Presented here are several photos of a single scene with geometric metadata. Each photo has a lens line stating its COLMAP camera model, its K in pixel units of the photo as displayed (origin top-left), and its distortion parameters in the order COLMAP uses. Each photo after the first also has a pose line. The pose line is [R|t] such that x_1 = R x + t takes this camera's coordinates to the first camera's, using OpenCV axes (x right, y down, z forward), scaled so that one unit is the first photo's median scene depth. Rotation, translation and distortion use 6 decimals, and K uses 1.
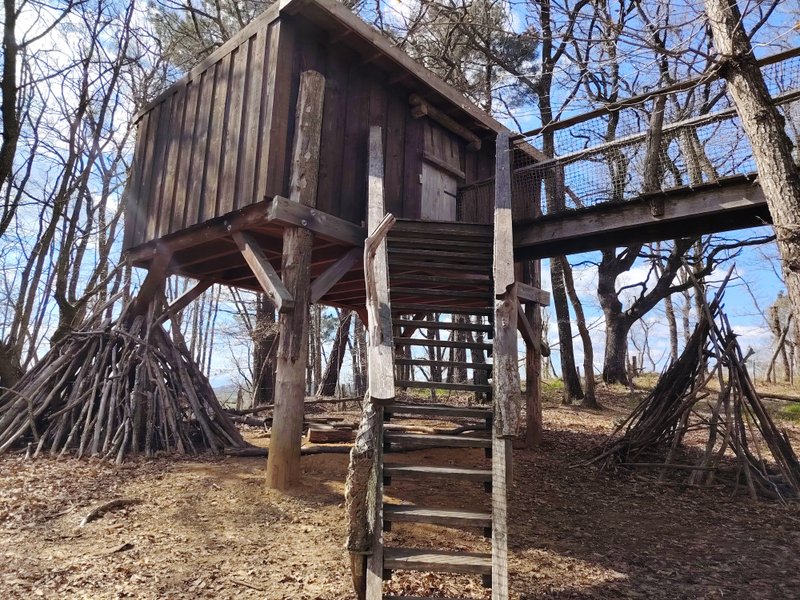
lens RADIAL K [[557.9, 0, 400.0], [0, 557.9, 300.0], [0, 0, 1]] dist [0.057747, -0.003437]
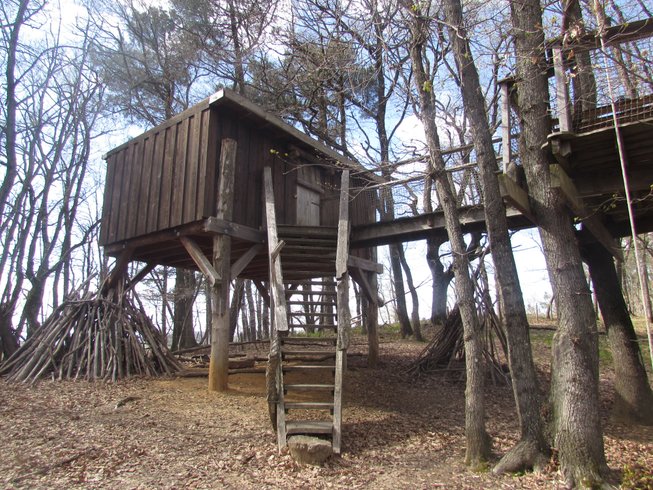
lens RADIAL K [[476.0, 0, 326.5], [0, 476.0, 245.0], [0, 0, 1]] dist [-0.023215, 0.001239]
pose [[0.994775, -0.021045, 0.099899, -0.016409], [0.024211, 0.999239, -0.030581, -0.043393], [-0.099179, 0.032840, 0.994528, -0.381202]]
